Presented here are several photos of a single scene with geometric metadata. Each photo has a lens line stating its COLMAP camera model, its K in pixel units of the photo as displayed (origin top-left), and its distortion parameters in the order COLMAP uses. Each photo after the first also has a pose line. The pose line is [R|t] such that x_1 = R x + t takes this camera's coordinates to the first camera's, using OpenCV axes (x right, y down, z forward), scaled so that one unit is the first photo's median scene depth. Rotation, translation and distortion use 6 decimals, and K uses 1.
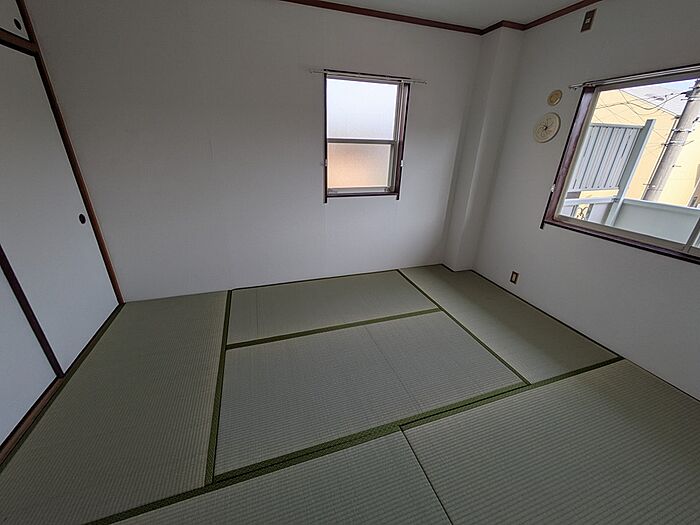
lens RADIAL K [[279.2, 0, 346.8], [0, 279.2, 262.8], [0, 0, 1]] dist [0.000885, 0.000484]
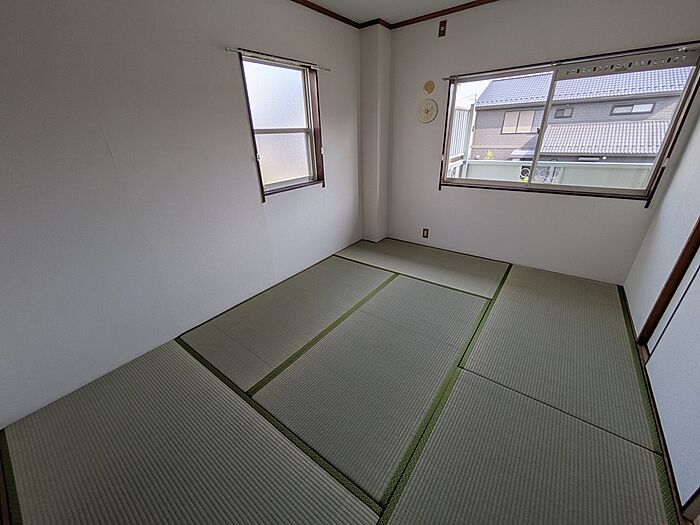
lens RADIAL K [[279.2, 0, 346.8], [0, 279.2, 262.8], [0, 0, 1]] dist [0.000885, 0.000484]
pose [[0.820632, -0.289175, 0.492889, -0.364256], [0.274539, 0.955961, 0.103766, -0.049773], [-0.501190, 0.050163, 0.863882, 0.105274]]
